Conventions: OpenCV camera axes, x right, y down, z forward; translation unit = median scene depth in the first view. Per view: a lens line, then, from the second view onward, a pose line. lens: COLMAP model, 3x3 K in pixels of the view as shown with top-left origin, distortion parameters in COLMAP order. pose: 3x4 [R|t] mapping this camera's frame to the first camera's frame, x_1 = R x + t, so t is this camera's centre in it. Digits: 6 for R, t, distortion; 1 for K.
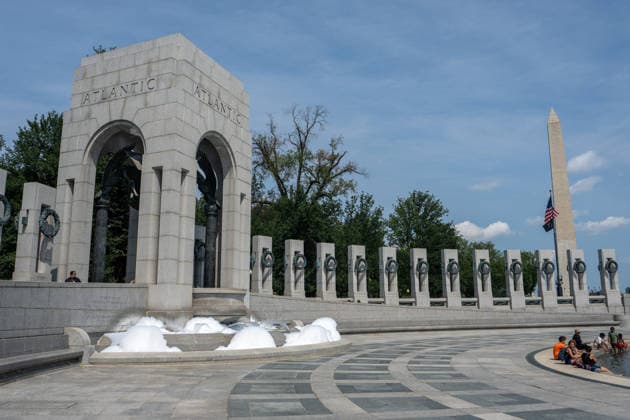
lens RADIAL K [[508.5, 0, 315.0], [0, 508.5, 210.0], [0, 0, 1]] dist [-0.076214, 0.001964]
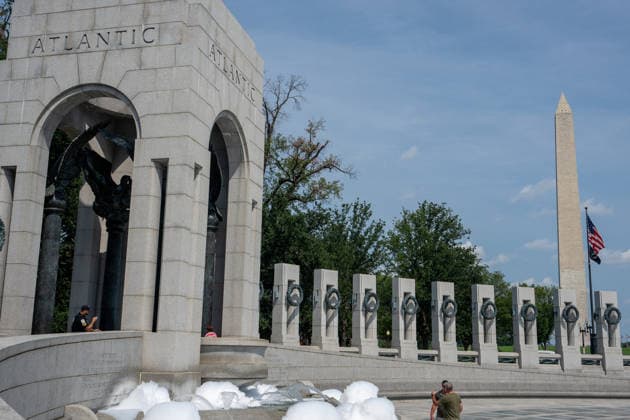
lens RADIAL K [[692.3, 0, 315.0], [0, 692.3, 210.0], [0, 0, 1]] dist [0.035802, -0.024360]
pose [[0.991224, 0.054624, 0.120383, -0.171489], [-0.054000, 0.998505, -0.008440, -0.015878], [-0.120664, 0.001866, 0.992692, 0.033638]]
